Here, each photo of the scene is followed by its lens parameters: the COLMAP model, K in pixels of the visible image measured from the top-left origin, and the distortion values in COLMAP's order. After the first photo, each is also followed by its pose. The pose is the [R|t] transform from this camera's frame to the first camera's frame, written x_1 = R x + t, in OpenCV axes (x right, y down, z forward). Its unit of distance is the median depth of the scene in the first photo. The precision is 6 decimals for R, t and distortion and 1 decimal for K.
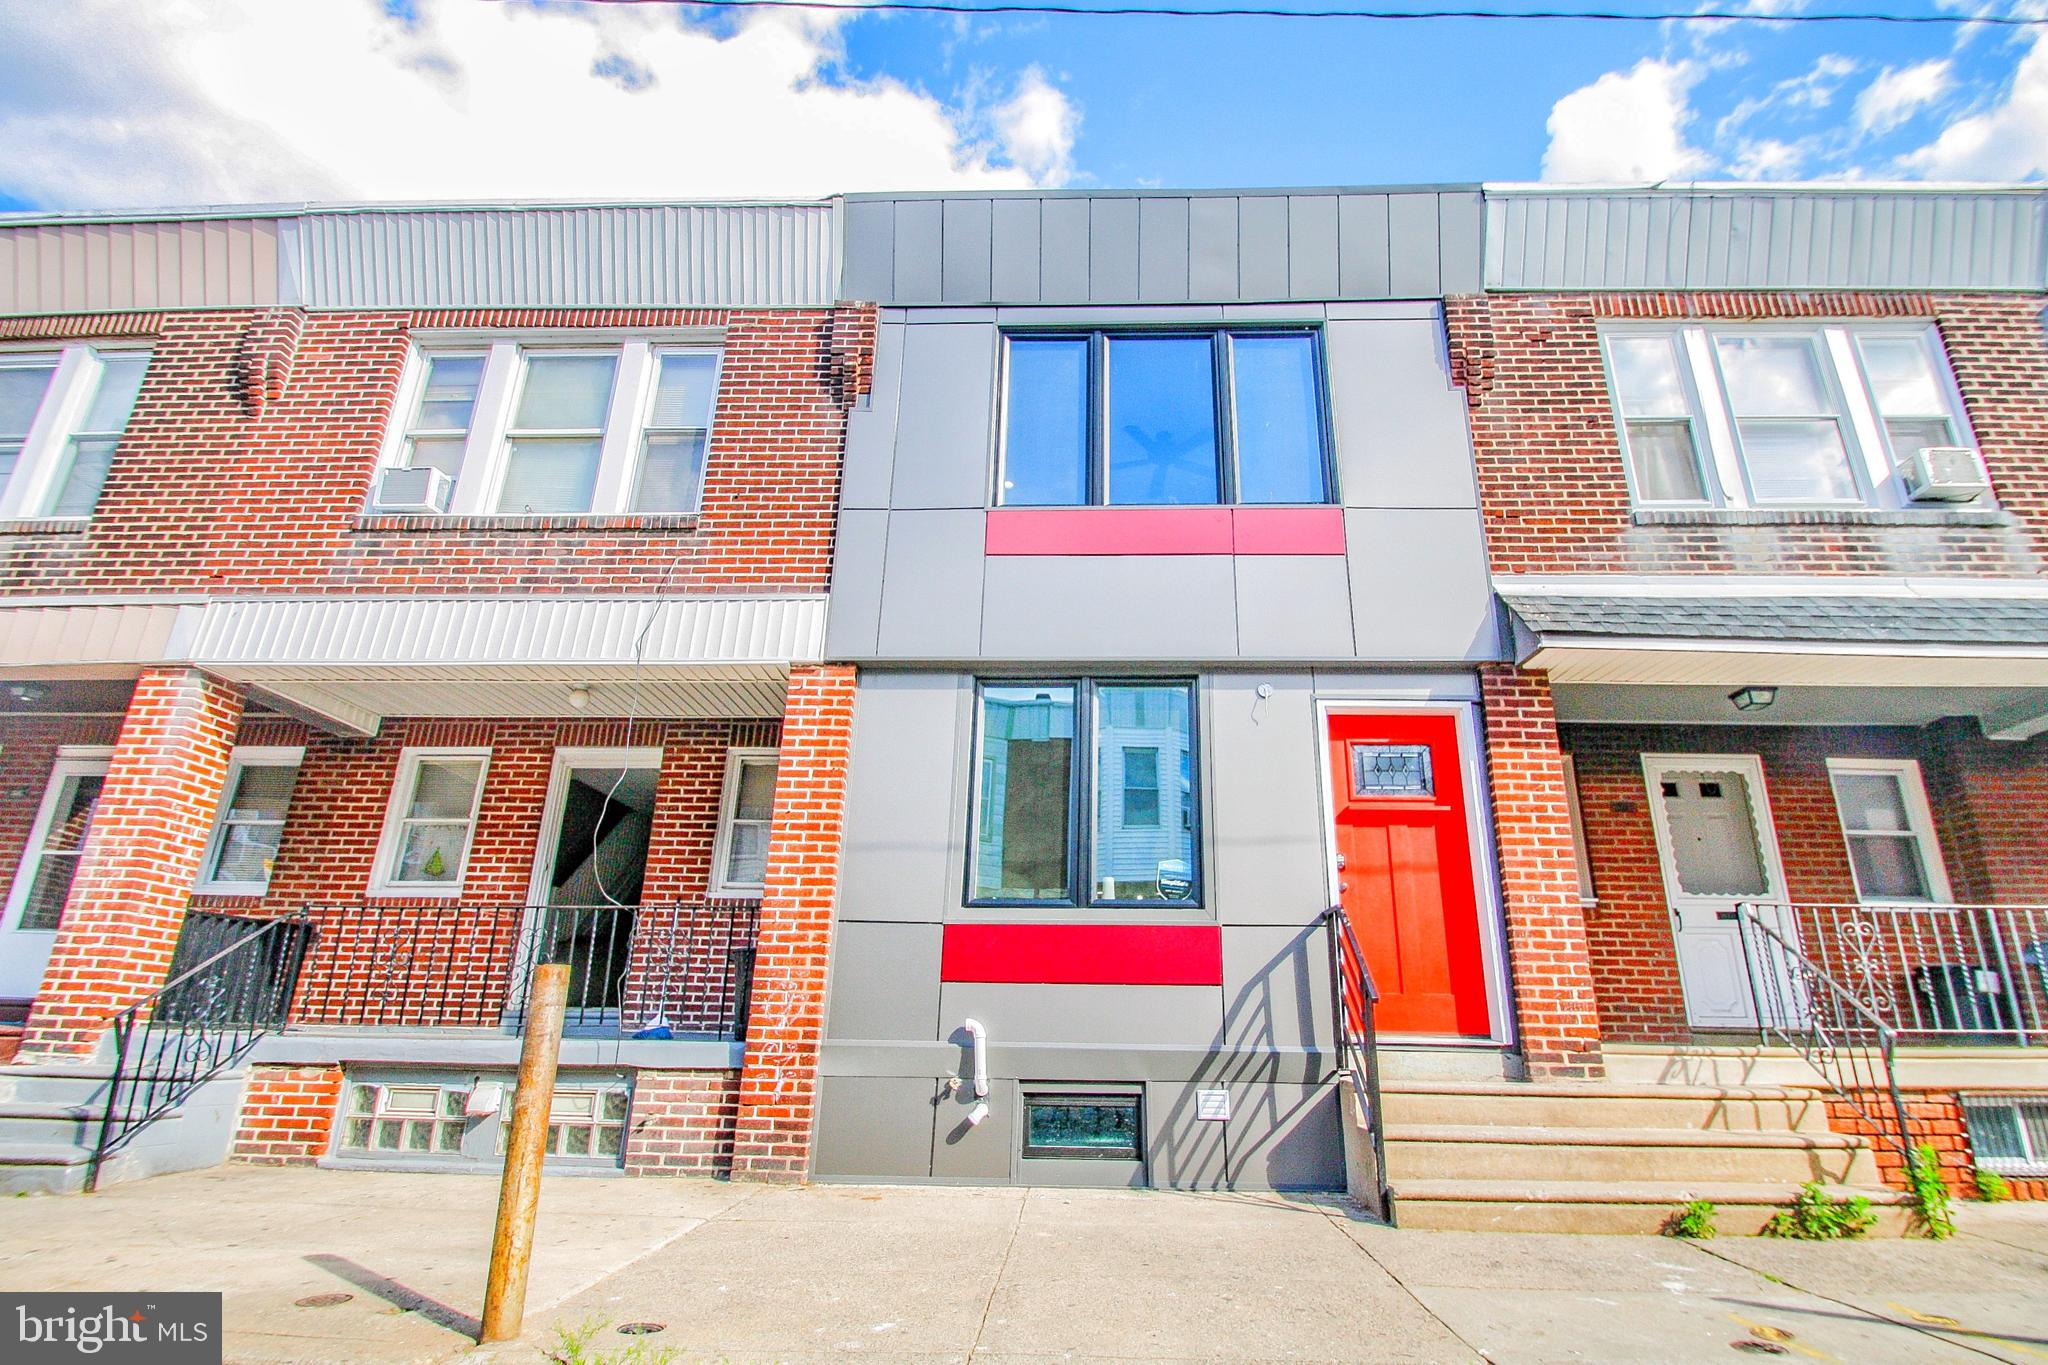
lens RADIAL K [[985.8, 0, 1075.4], [0, 985.8, 706.1], [0, 0, 1]] dist [0.004948, -0.011533]
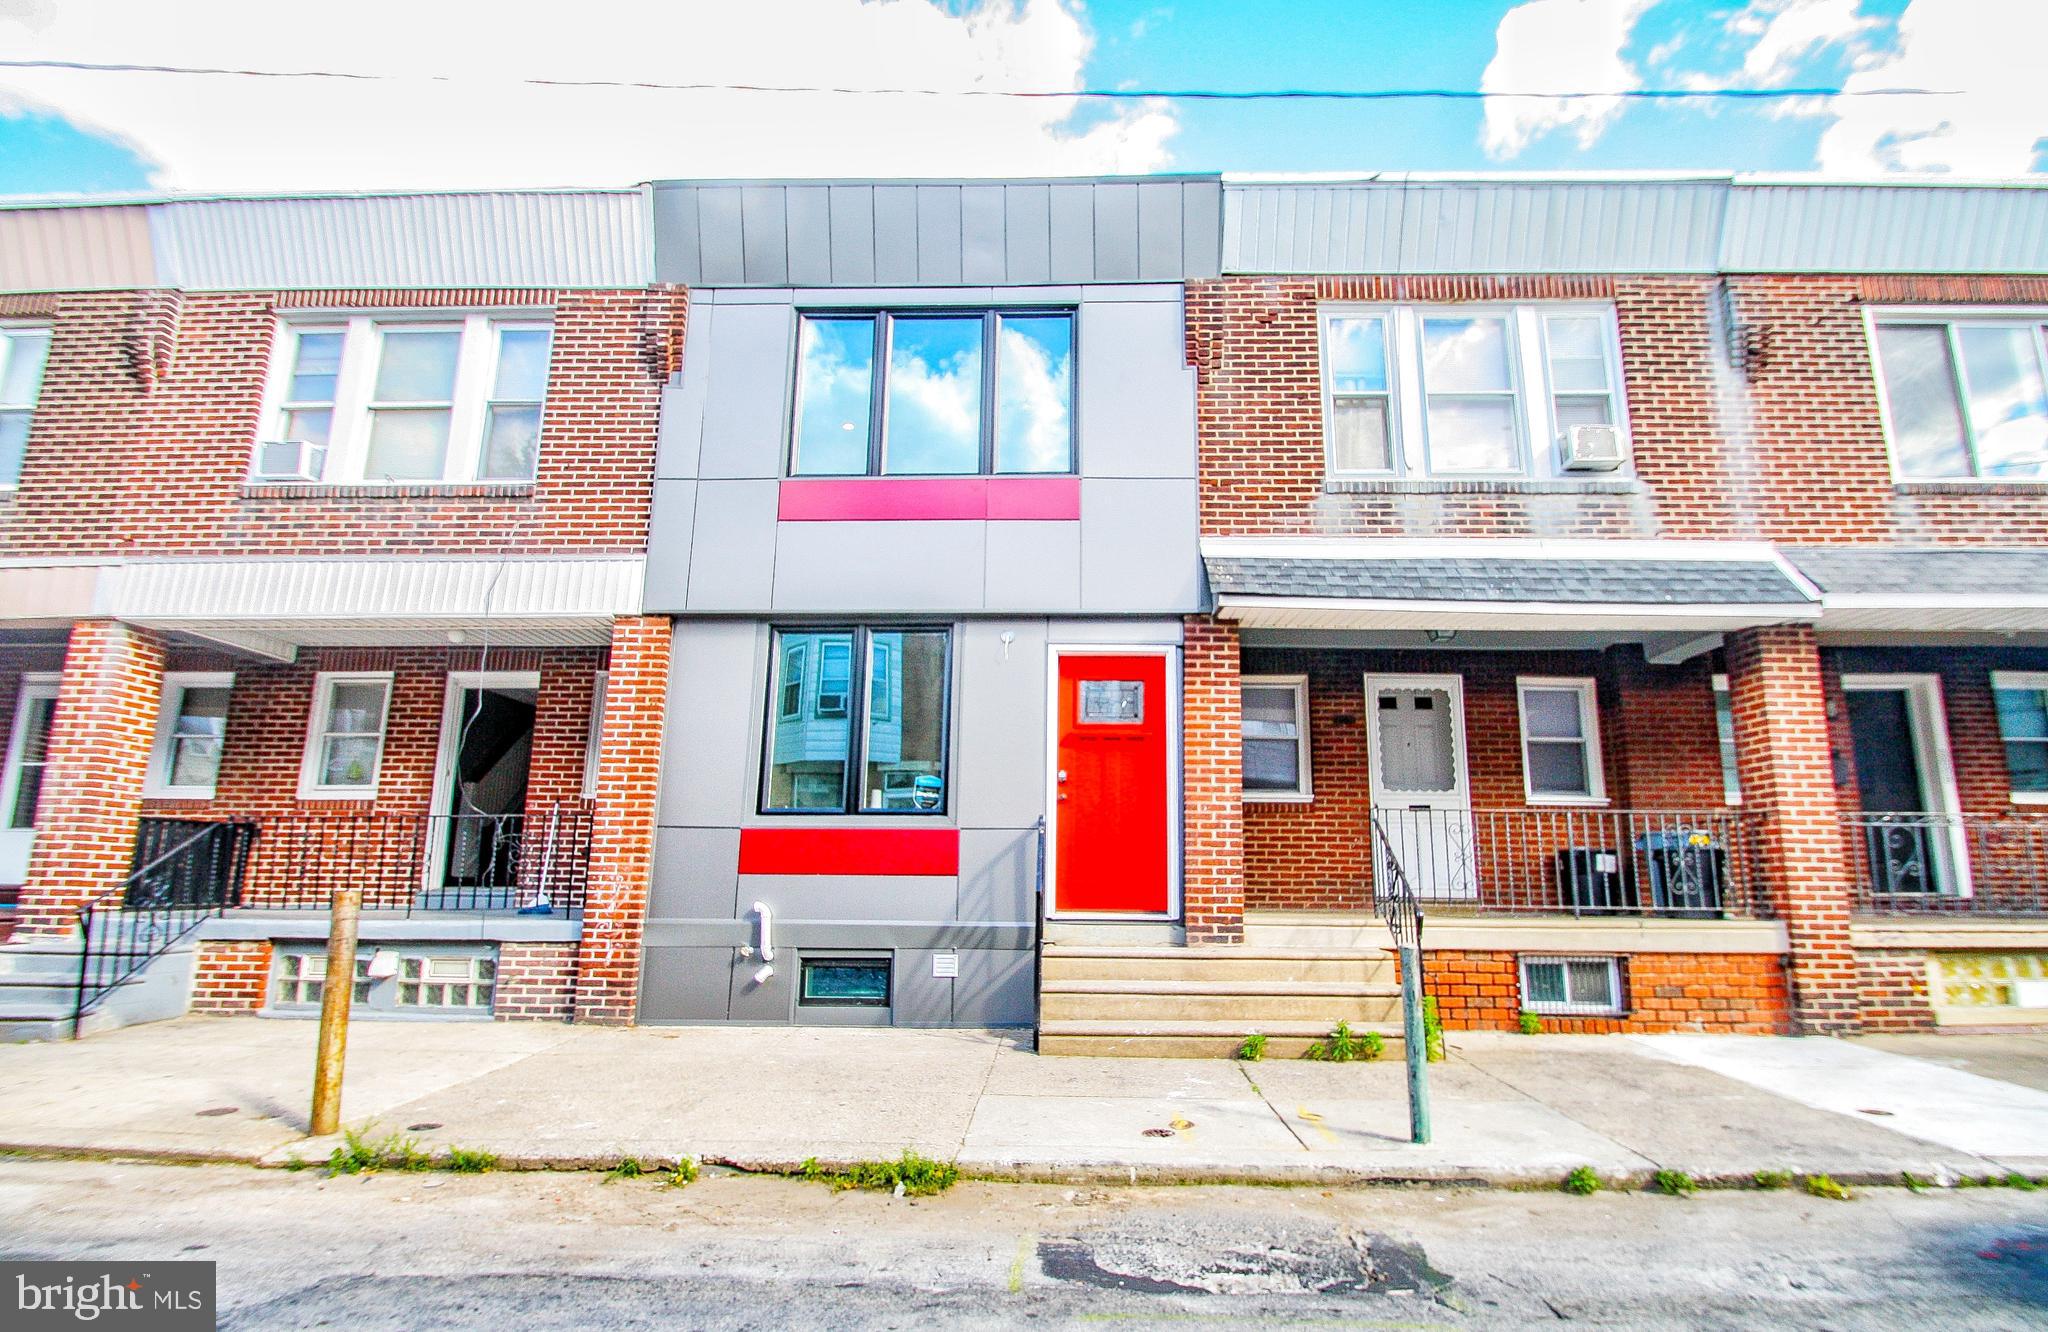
lens RADIAL K [[919.7, 0, 1025.5], [0, 919.7, 715.3], [0, 0, 1]] dist [0.003027, -0.011516]
pose [[0.999911, -0.005440, 0.012198, 0.191438], [0.003671, 0.990064, 0.140571, -0.076190], [-0.012842, -0.140513, 0.989995, -0.127912]]
